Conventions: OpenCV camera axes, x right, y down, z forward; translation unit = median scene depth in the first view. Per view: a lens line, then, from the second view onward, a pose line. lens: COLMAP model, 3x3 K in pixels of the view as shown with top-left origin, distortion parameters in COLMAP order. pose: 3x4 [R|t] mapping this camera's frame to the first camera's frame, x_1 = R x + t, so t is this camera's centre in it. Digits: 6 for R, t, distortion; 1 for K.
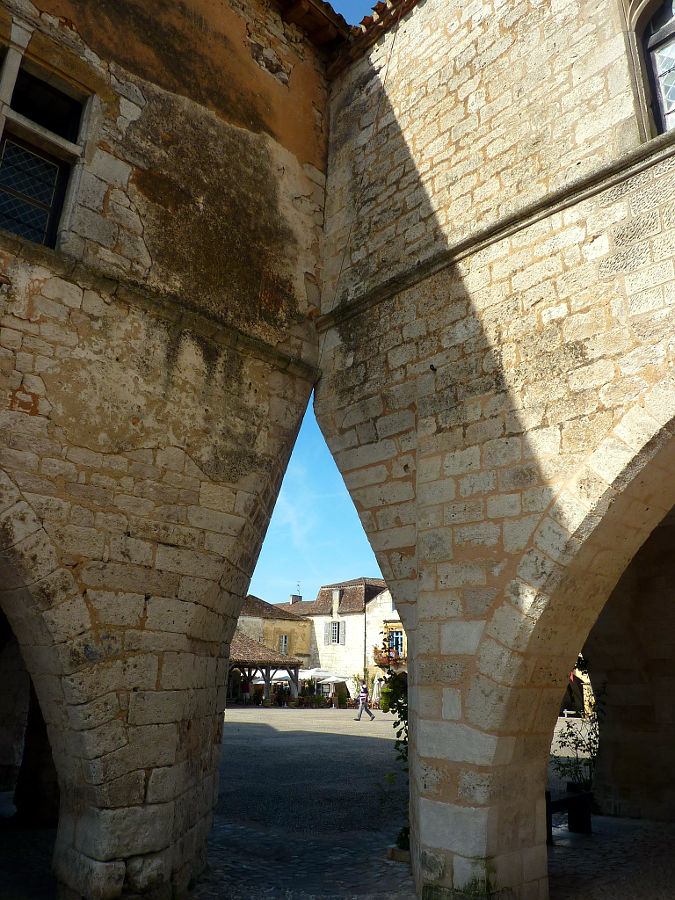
lens RADIAL K [[665.8, 0, 337.5], [0, 665.8, 450.0], [0, 0, 1]] dist [-0.044917, -0.005445]
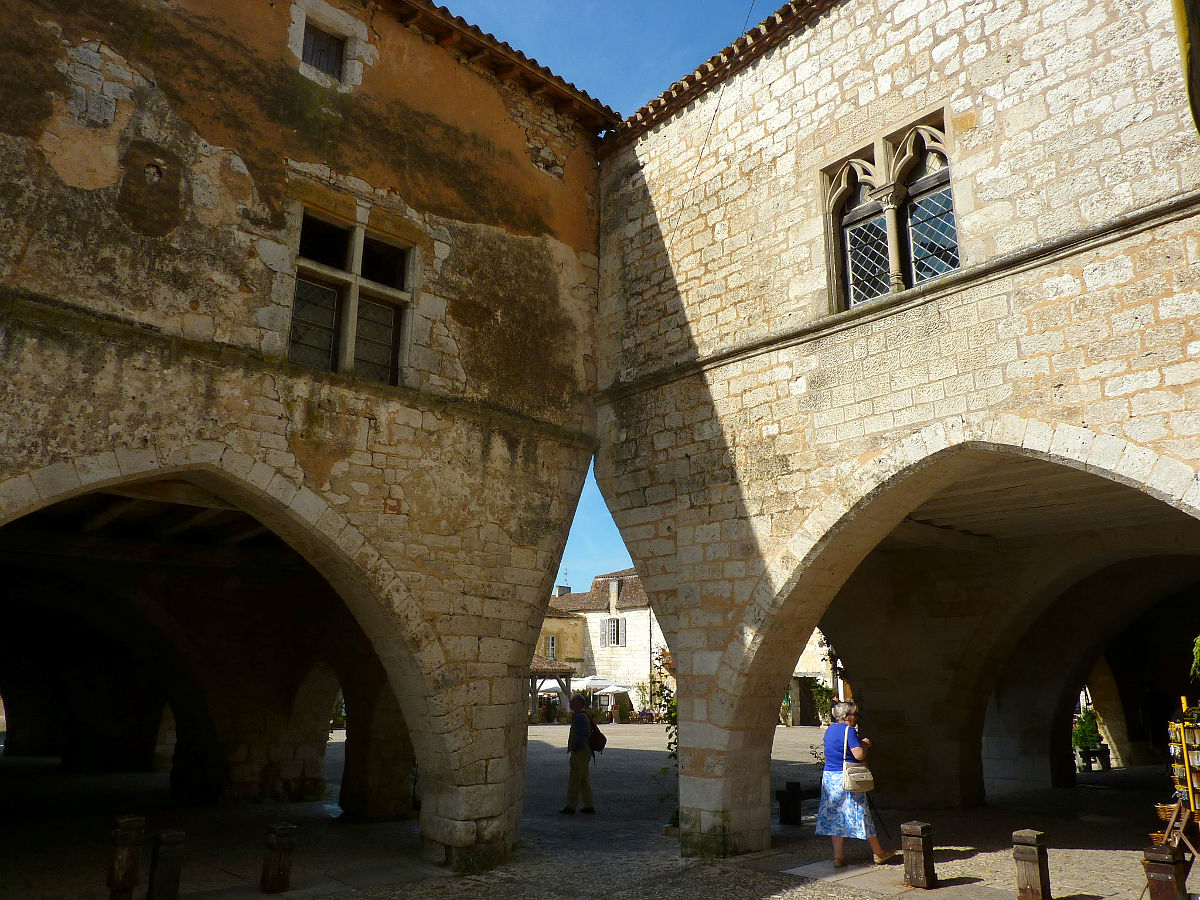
lens RADIAL K [[887.8, 0, 604.9], [0, 887.8, 434.6], [0, 0, 1]] dist [-0.044917, -0.005445]
pose [[0.999699, -0.023298, -0.007720, -0.002401], [0.023682, 0.998257, 0.054062, -0.274120], [0.006447, -0.054229, 0.998508, -0.758347]]
